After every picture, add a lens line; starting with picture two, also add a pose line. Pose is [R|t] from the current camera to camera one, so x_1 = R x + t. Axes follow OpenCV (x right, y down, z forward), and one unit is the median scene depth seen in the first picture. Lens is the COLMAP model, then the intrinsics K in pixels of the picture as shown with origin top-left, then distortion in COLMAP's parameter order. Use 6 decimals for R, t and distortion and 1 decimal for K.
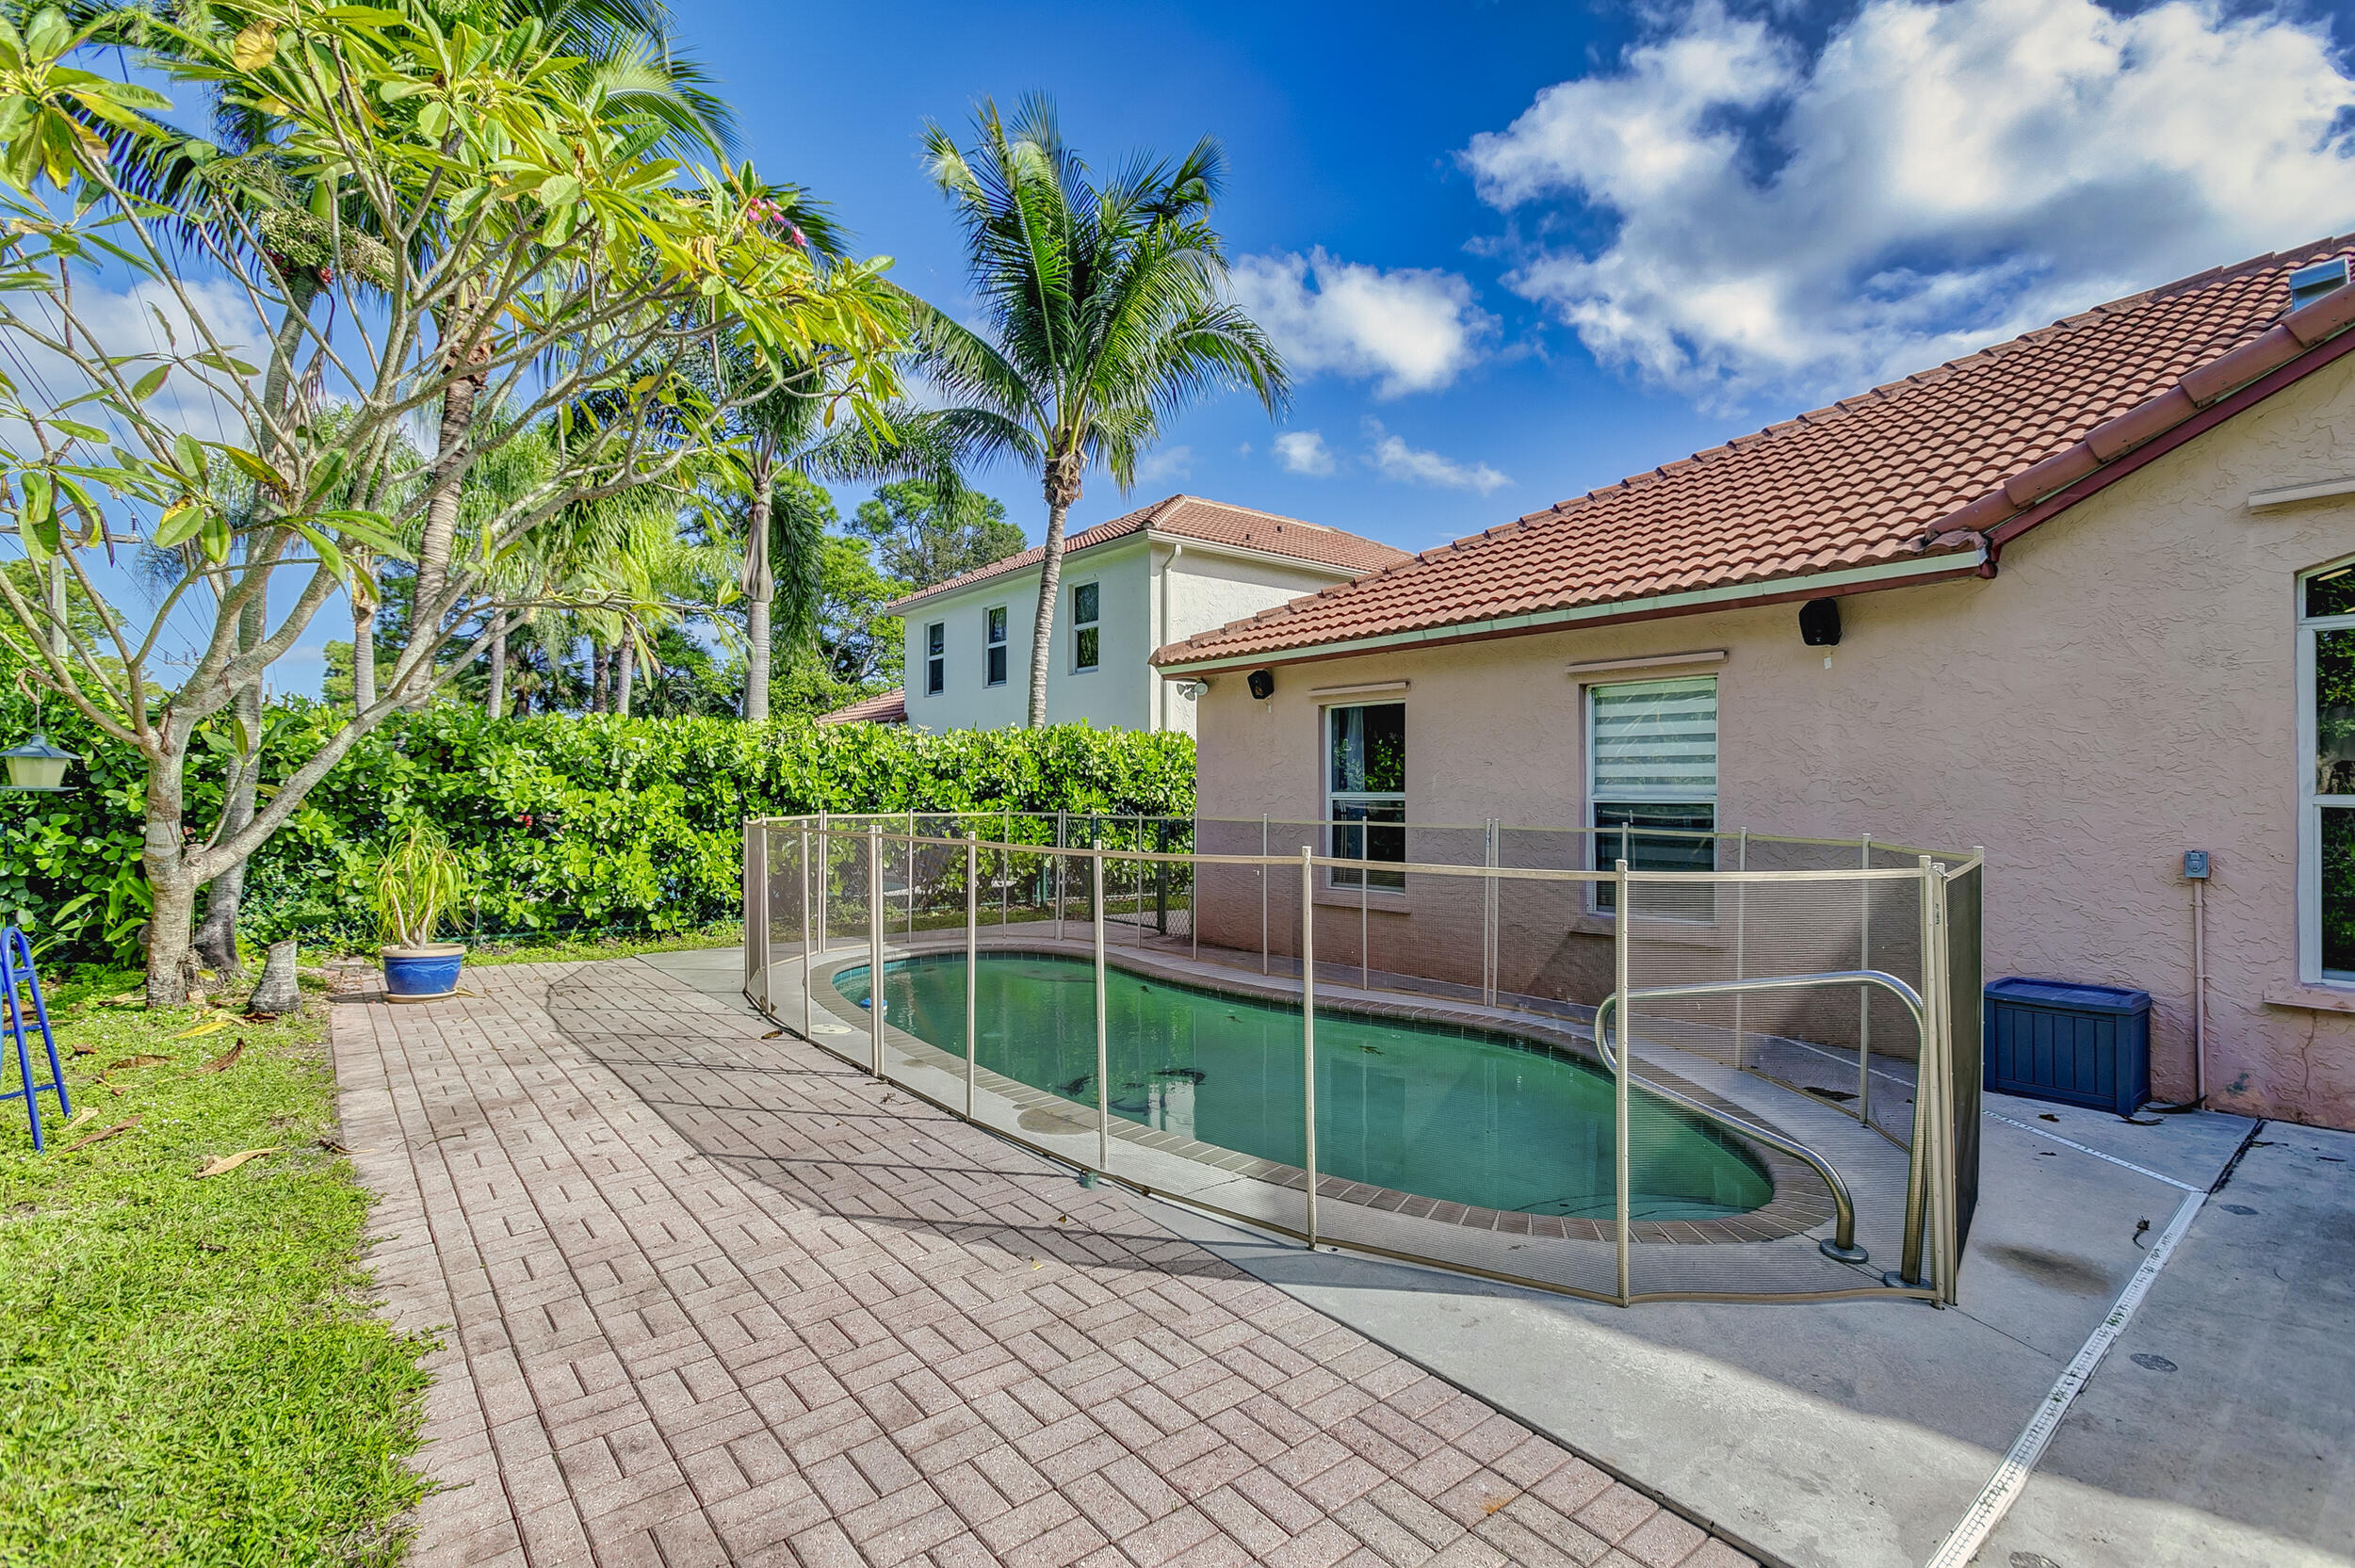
lens RADIAL K [[1071.1, 0, 1169.5], [0, 1071.1, 795.7], [0, 0, 1]] dist [0.002949, 0.000271]
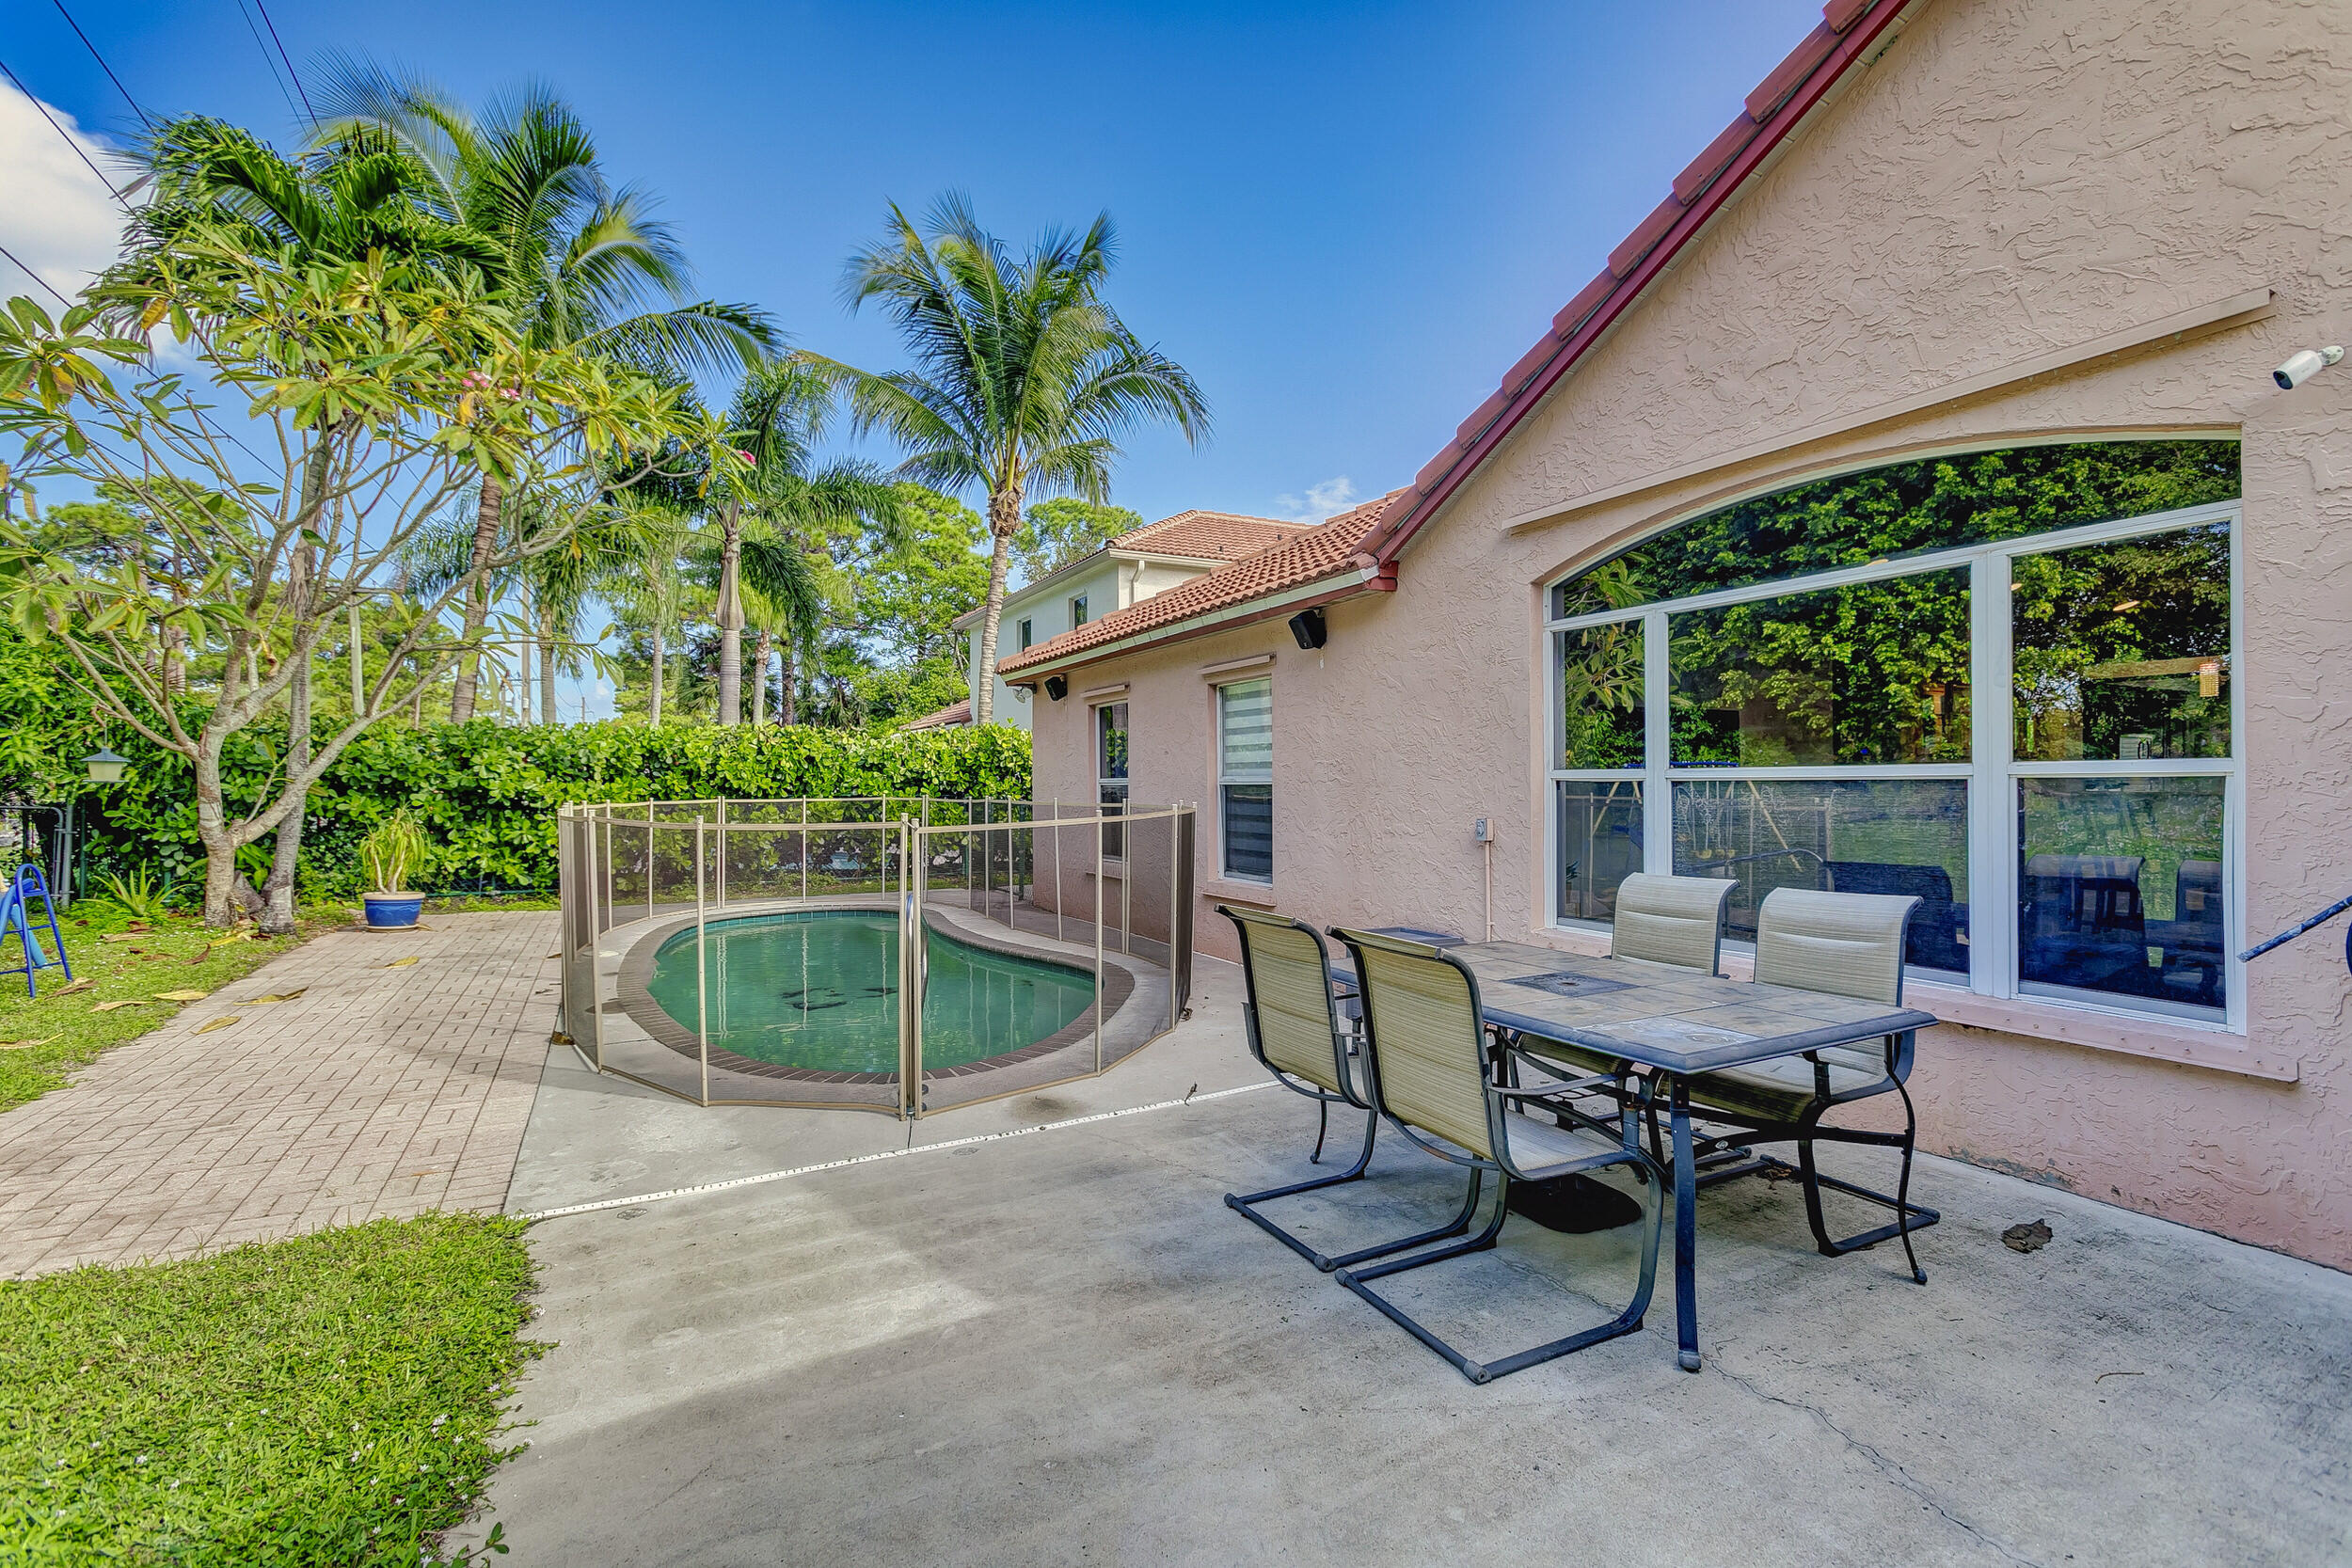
lens RADIAL K [[1046.6, 0, 1176.0], [0, 1046.6, 784.0], [0, 0, 1]] dist [-0.001602, 0.000439]
pose [[0.980465, -0.007052, -0.196568, 0.470706], [0.006008, 0.999965, -0.005906, 0.010281], [0.196602, 0.004609, 0.980472, -0.112351]]
